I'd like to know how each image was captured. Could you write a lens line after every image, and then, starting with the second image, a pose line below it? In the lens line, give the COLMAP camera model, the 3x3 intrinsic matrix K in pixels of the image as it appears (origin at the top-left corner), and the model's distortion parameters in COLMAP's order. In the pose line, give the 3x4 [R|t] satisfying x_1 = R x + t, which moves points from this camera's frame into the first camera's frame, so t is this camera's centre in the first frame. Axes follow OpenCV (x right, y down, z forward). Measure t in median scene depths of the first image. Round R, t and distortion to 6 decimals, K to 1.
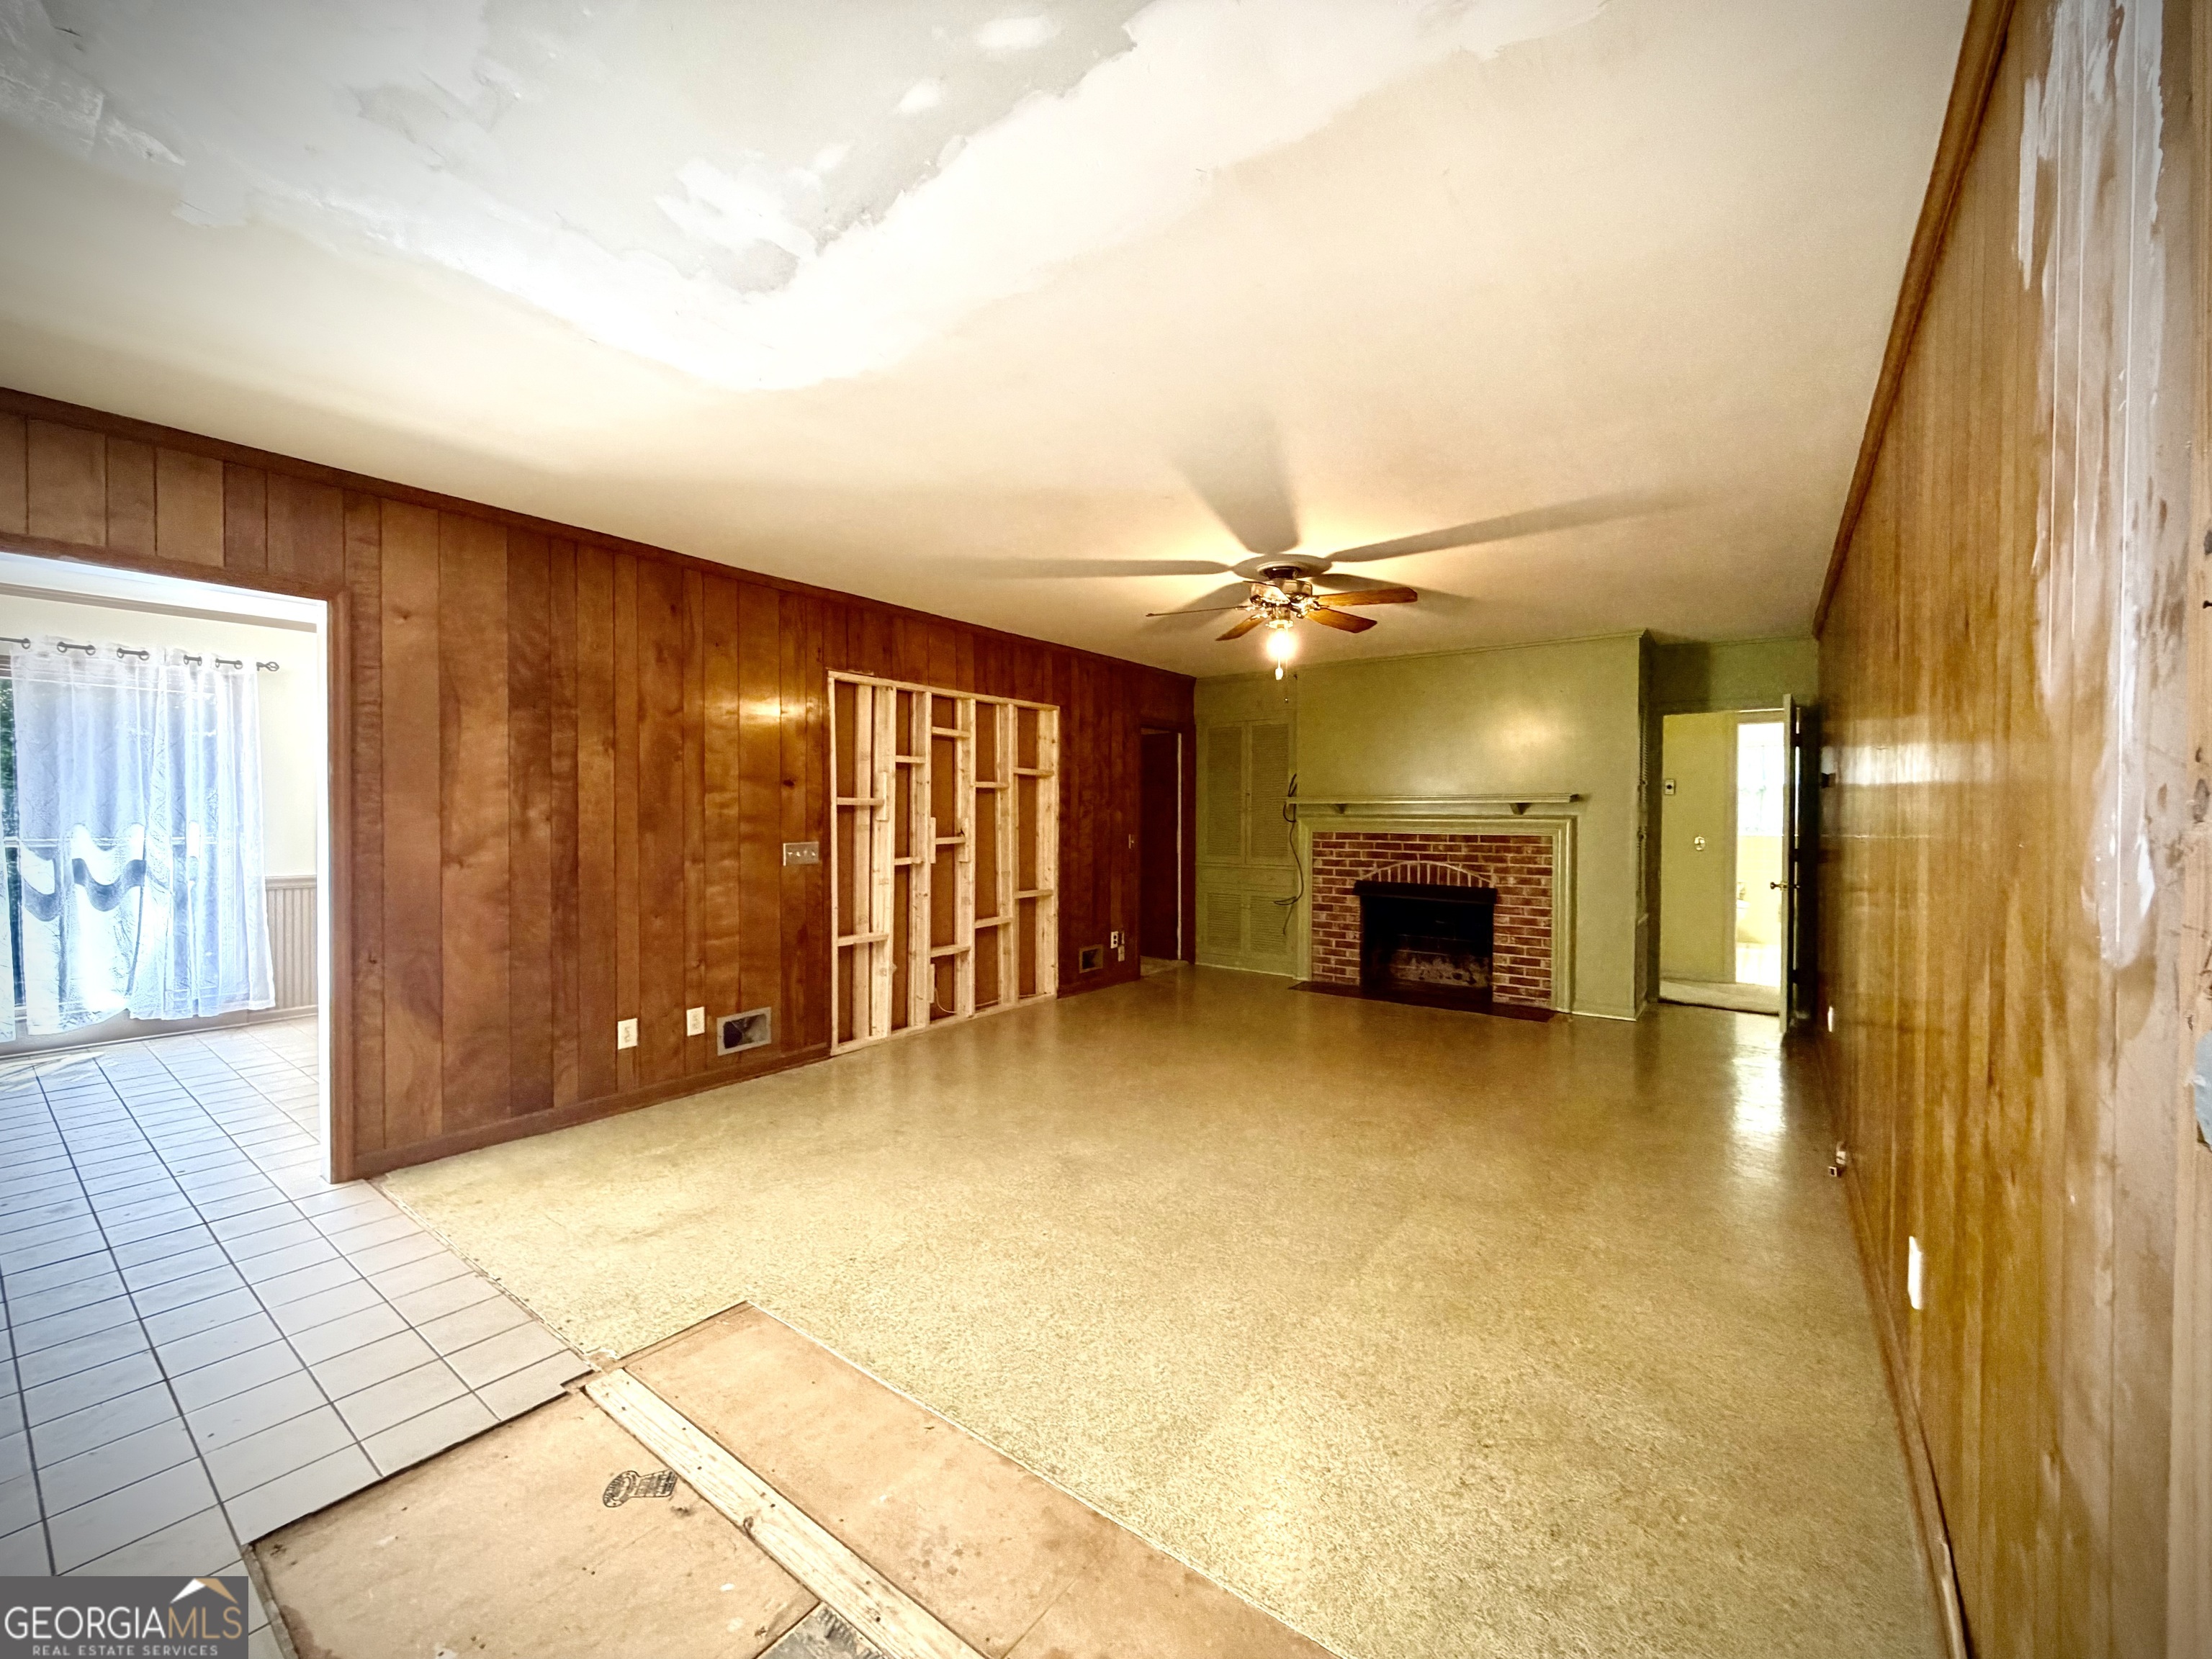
lens RADIAL K [[885.7, 0, 1103.4], [0, 885.7, 825.2], [0, 0, 1]] dist [0.025126, 0.000259]
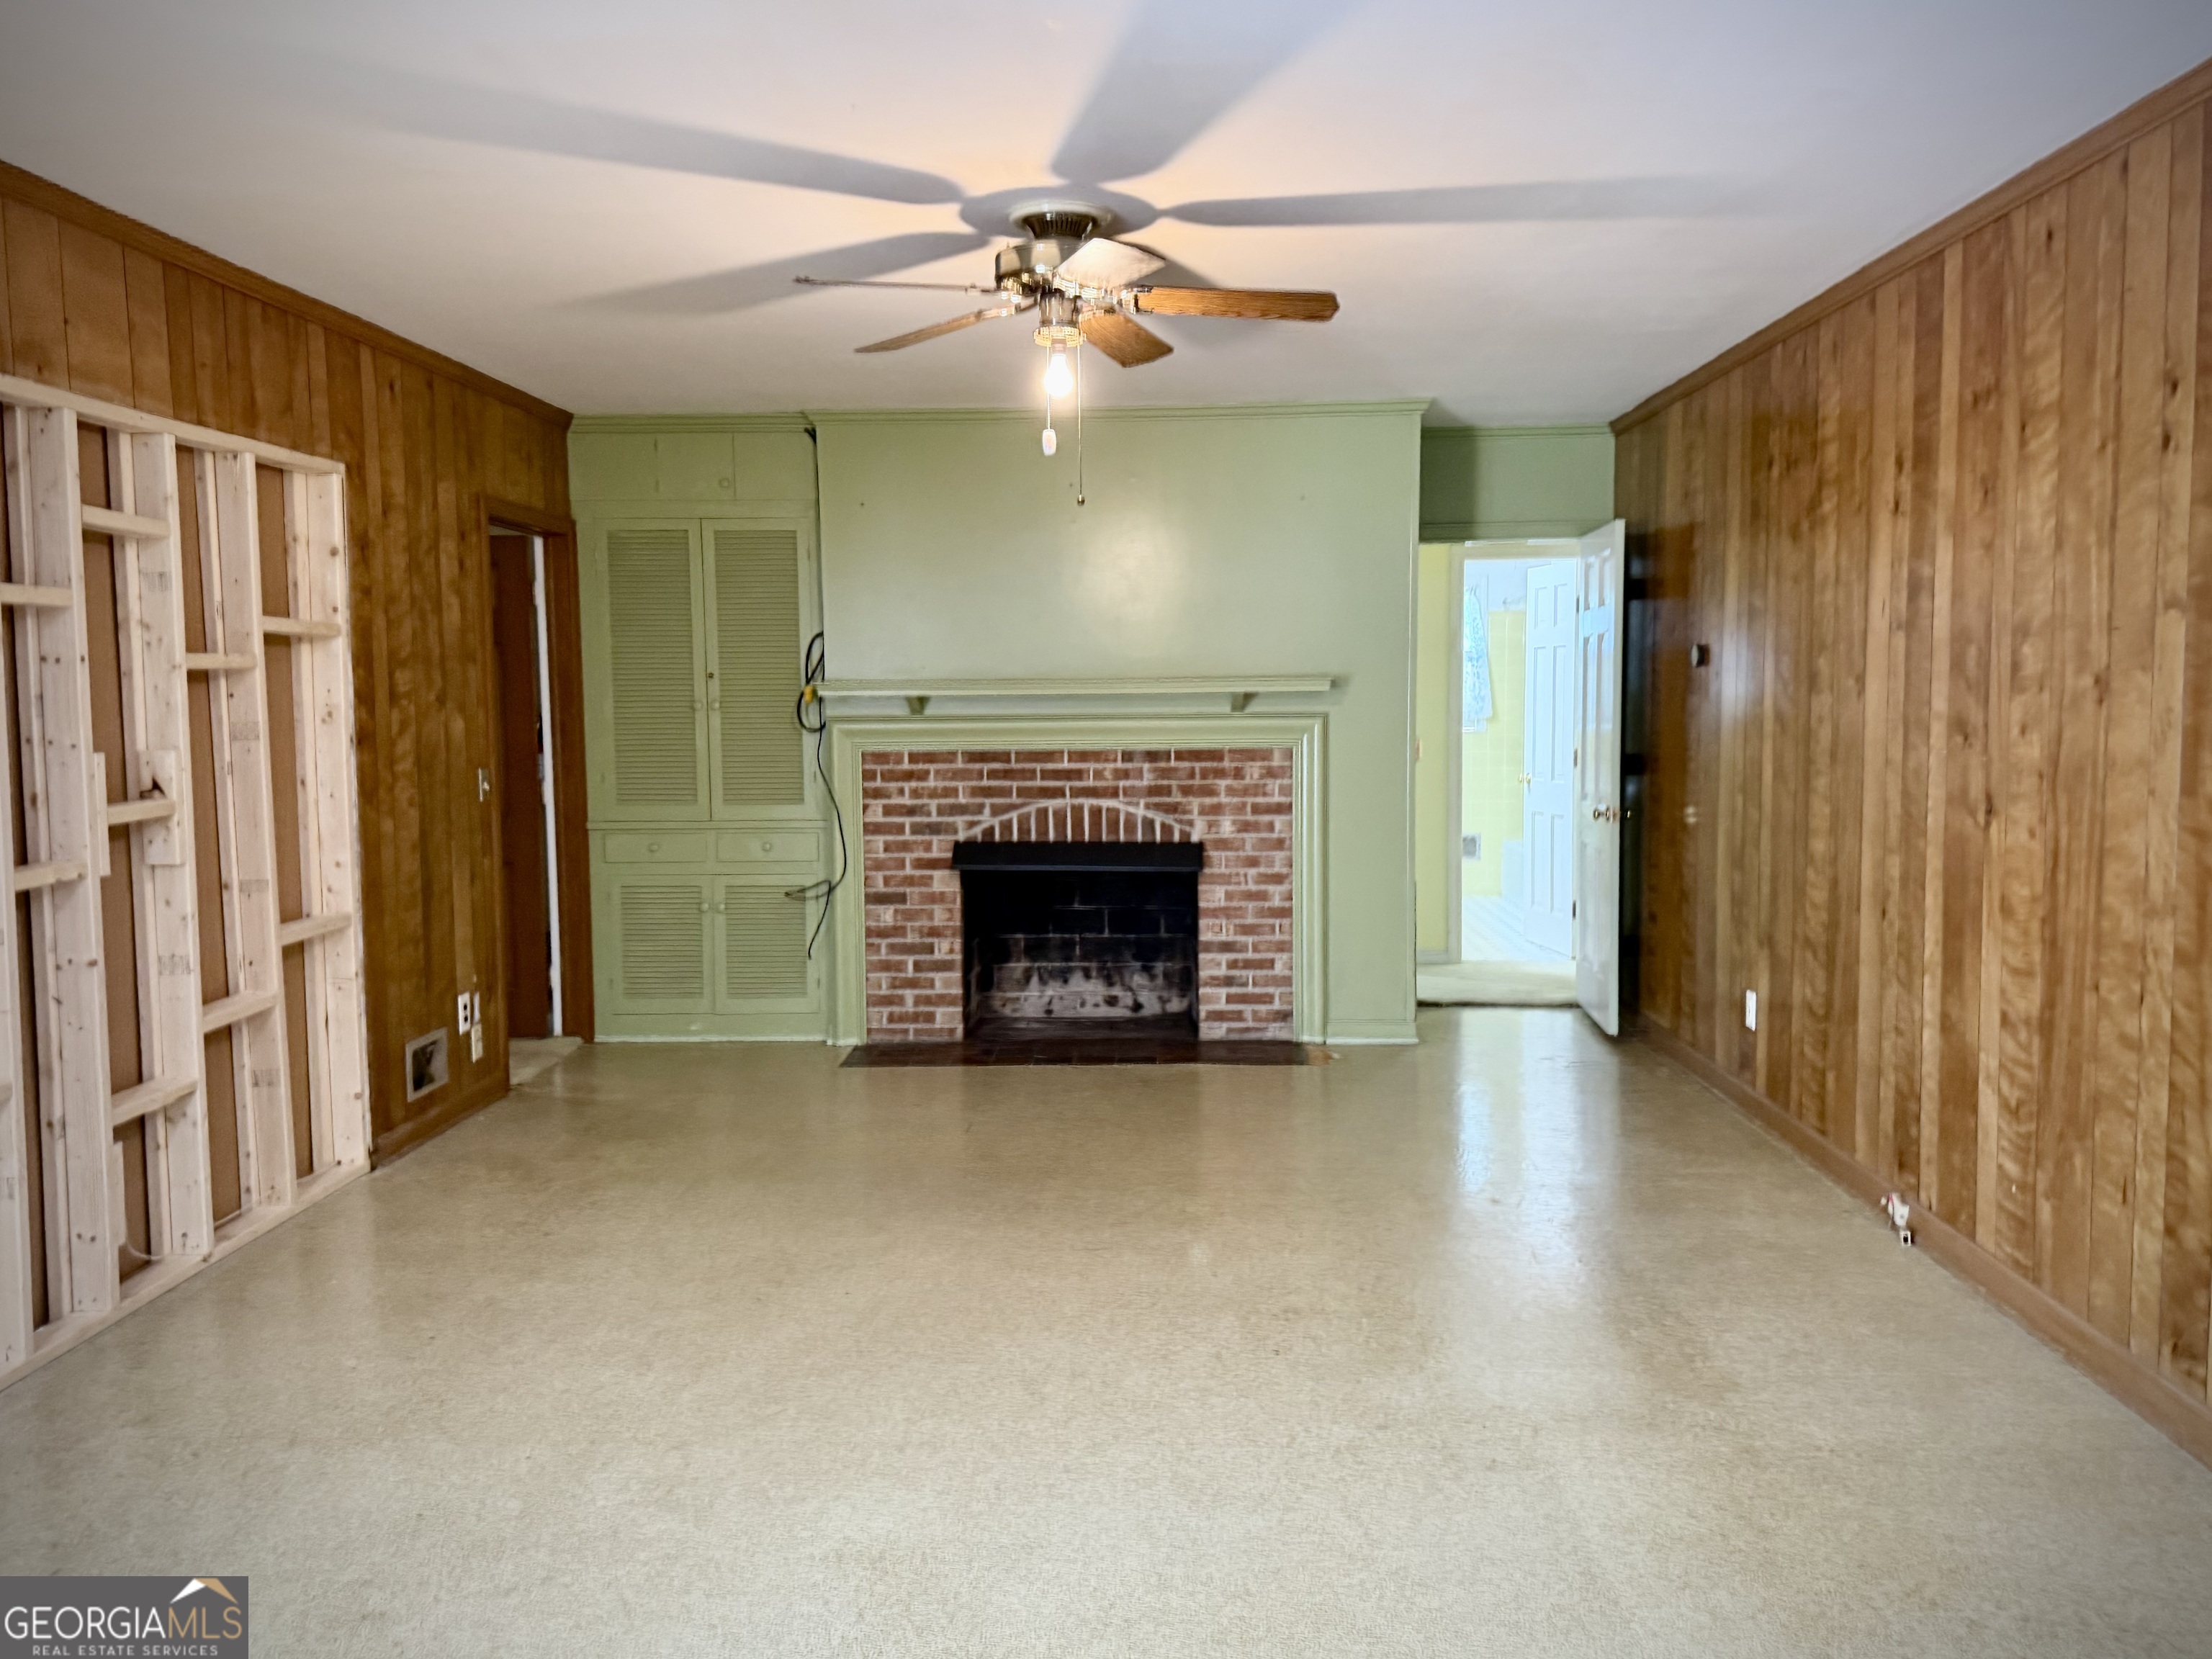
lens RADIAL K [[1690.4, 0, 1105.9], [0, 1690.4, 821.2], [0, 0, 1]] dist [0.178527, -0.257513]
pose [[0.826083, -0.056565, 0.560702, -0.210488], [0.020509, 0.997308, 0.070395, -0.019165], [-0.563175, -0.046653, 0.825020, 0.136557]]
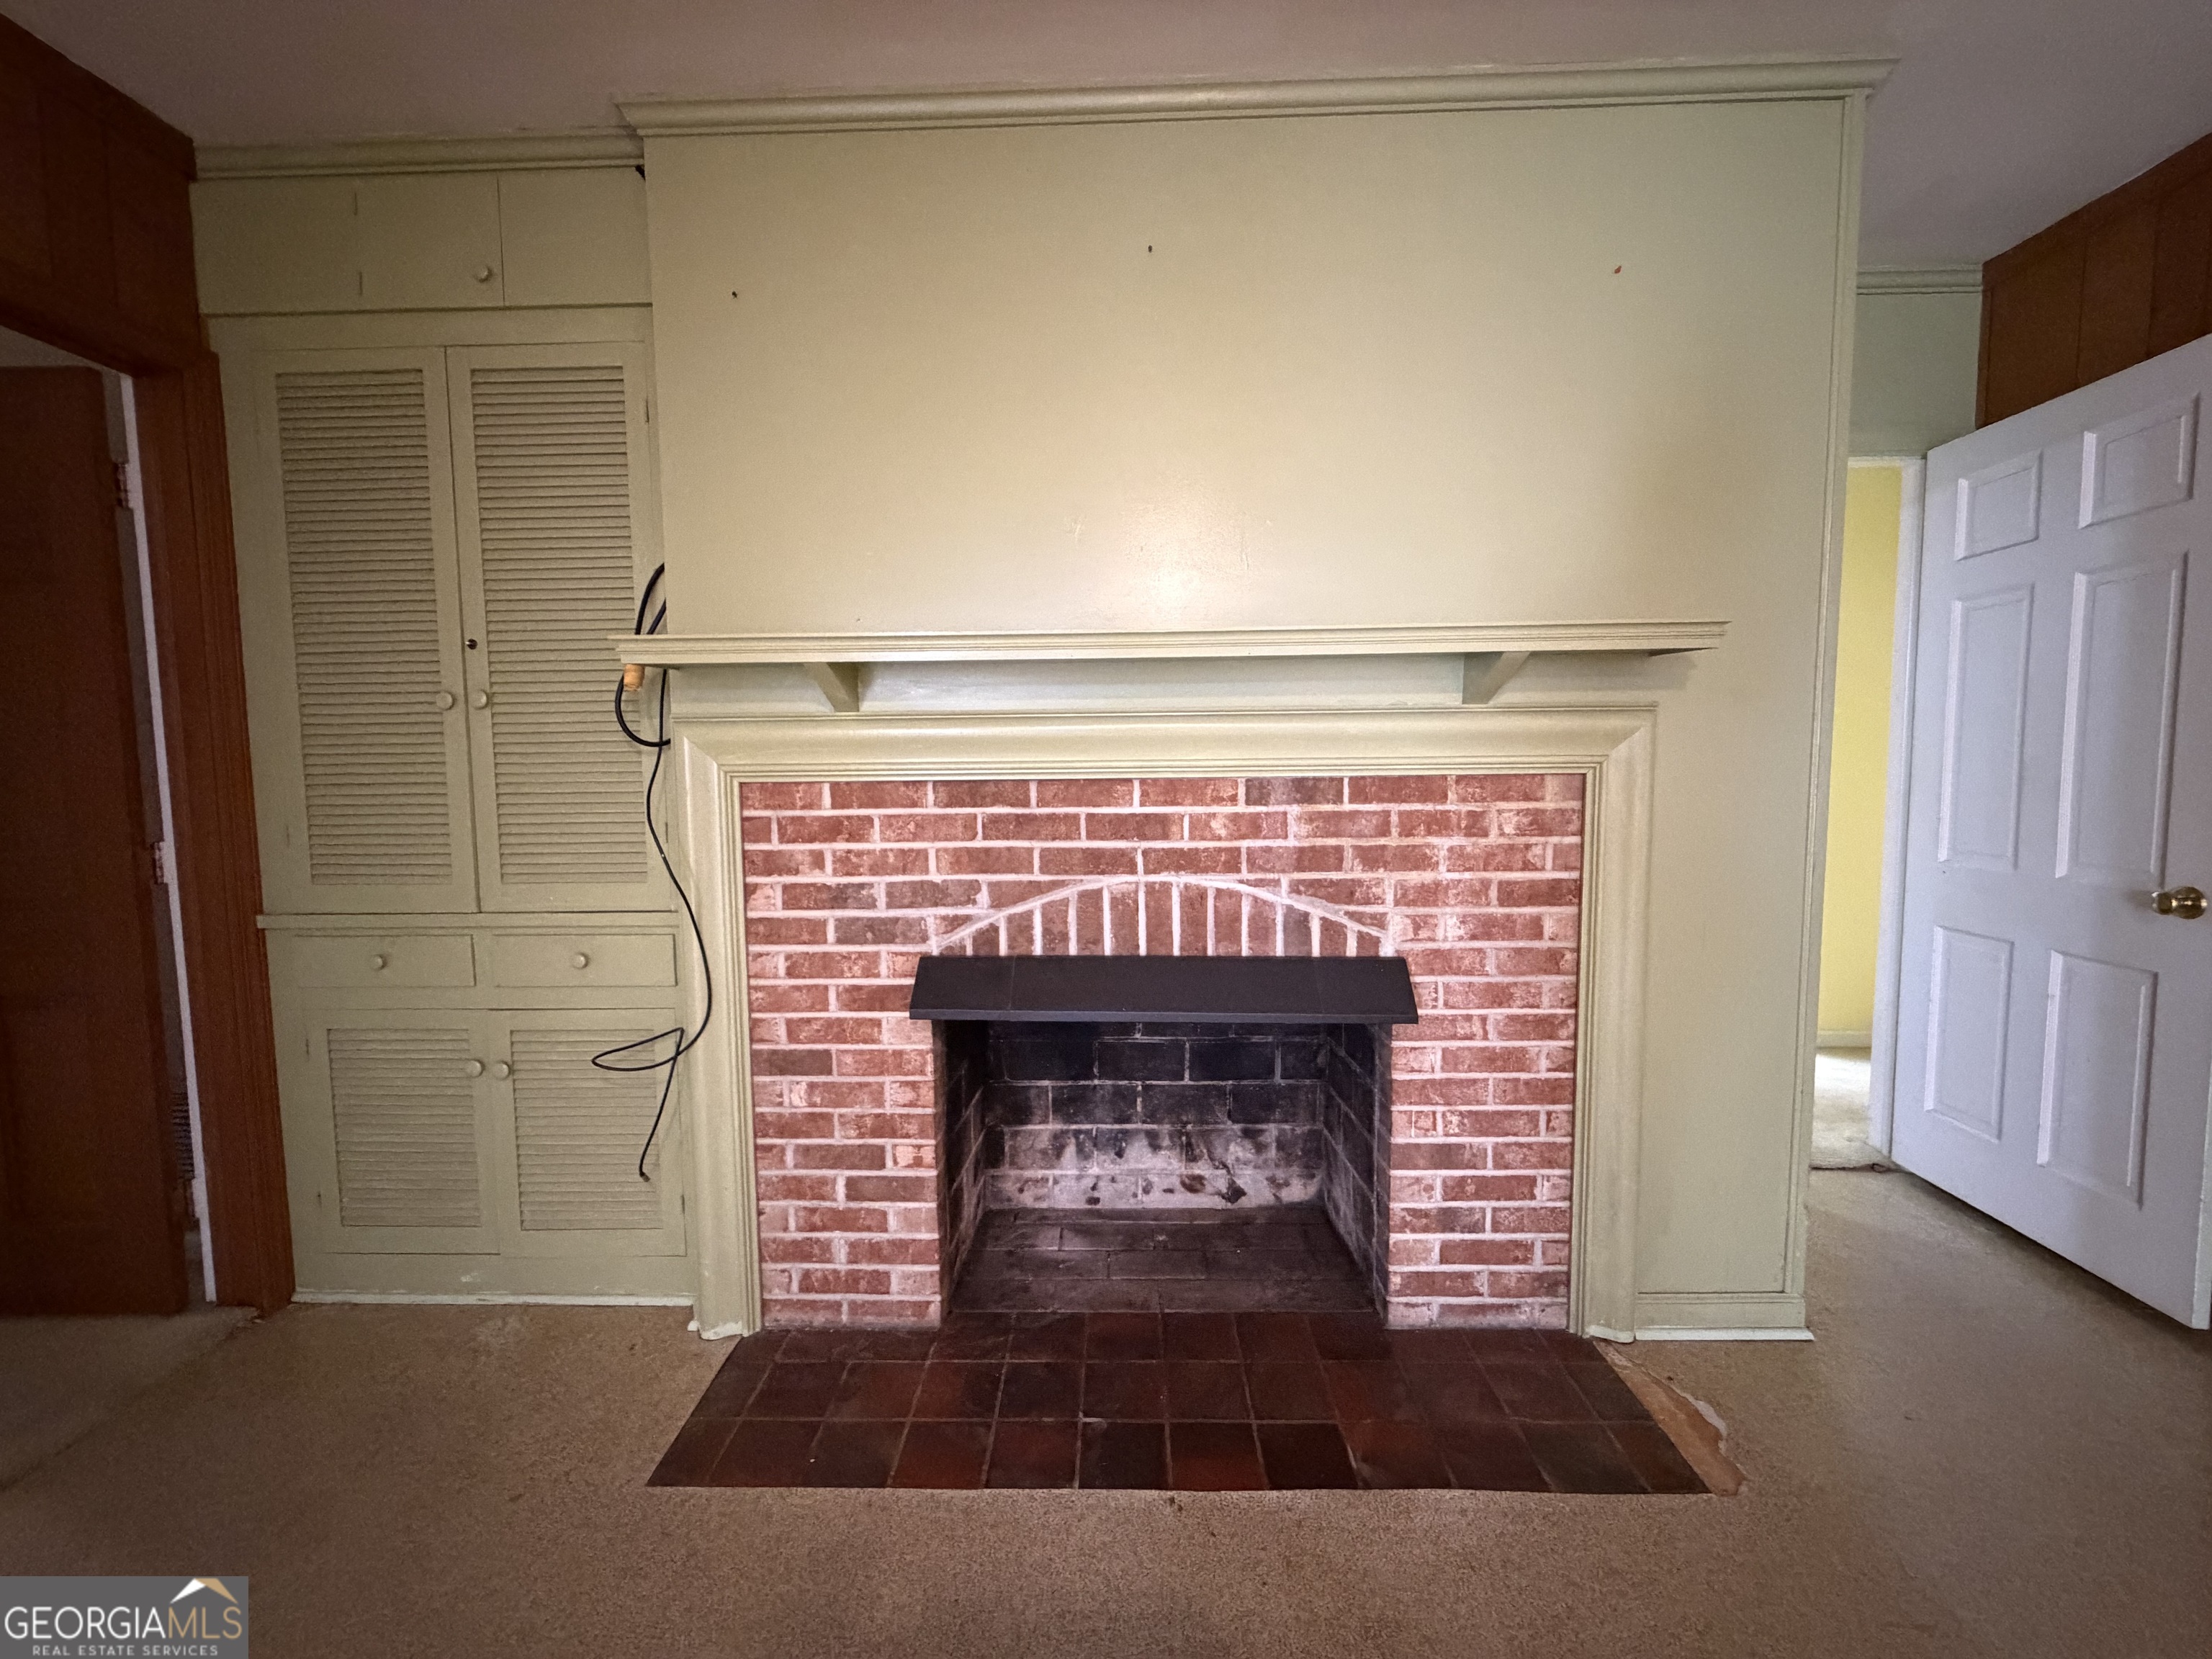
lens RADIAL K [[888.8, 0, 1108.8], [0, 888.8, 829.1], [0, 0, 1]] dist [-0.001266, -0.000038]
pose [[0.811595, -0.058454, 0.581289, 0.188689], [0.021305, 0.997281, 0.070539, 0.005991], [-0.583832, -0.044865, 0.810634, 0.795599]]
